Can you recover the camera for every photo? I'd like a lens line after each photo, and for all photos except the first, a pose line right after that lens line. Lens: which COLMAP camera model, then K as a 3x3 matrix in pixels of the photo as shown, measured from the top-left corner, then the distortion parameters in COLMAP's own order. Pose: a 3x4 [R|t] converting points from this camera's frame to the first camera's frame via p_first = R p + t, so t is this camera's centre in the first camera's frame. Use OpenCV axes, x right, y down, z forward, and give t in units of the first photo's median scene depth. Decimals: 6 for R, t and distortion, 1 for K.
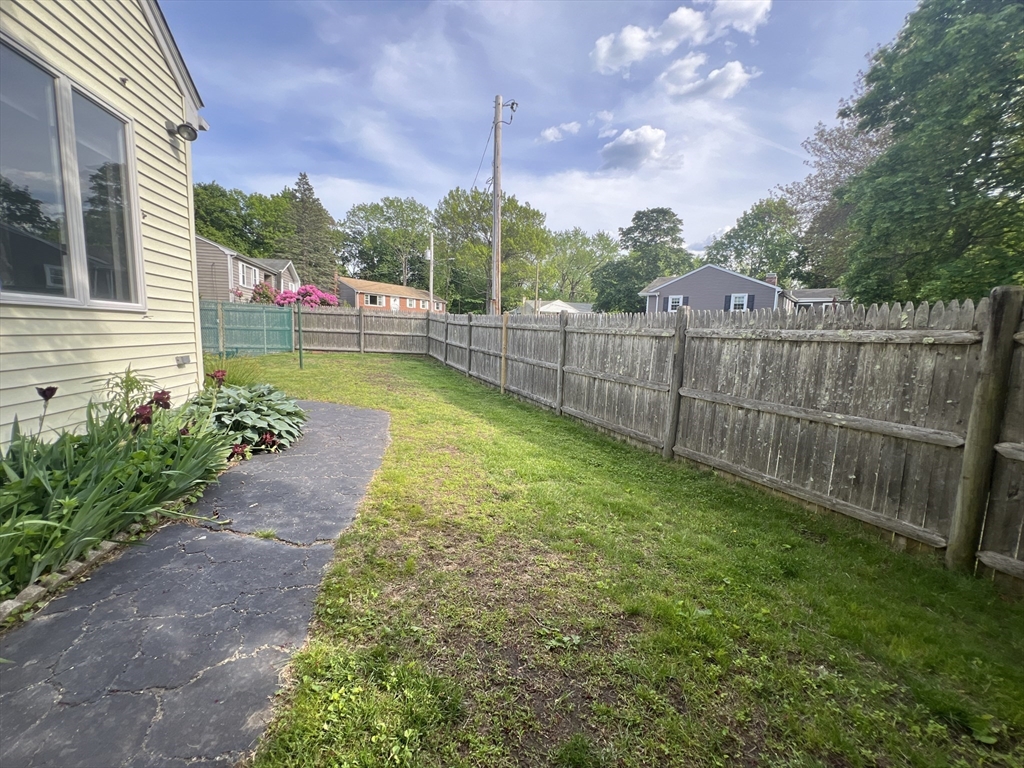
lens RADIAL K [[411.7, 0, 509.8], [0, 411.7, 381.3], [0, 0, 1]] dist [-0.007327, 0.000035]
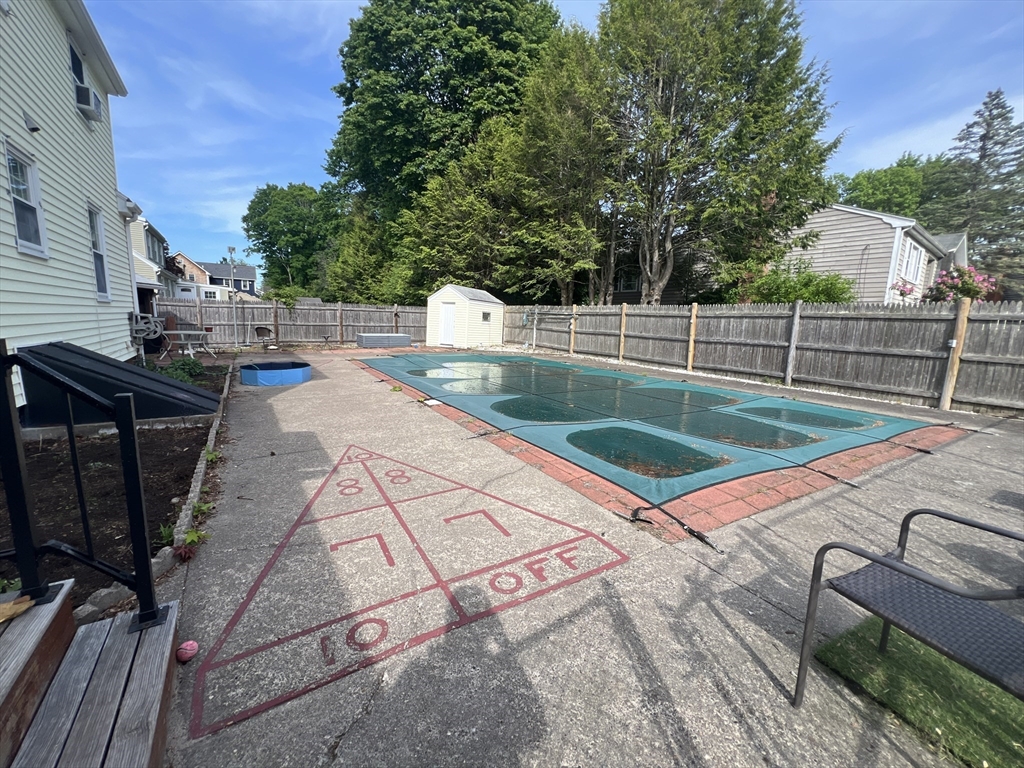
lens RADIAL K [[411.7, 0, 509.8], [0, 411.7, 381.3], [0, 0, 1]] dist [-0.007327, 0.000035]
pose [[0.397386, 0.119912, -0.909783, -0.321049], [-0.134089, 0.988372, 0.071702, -0.046381], [0.907802, 0.093499, 0.408844, 0.235226]]
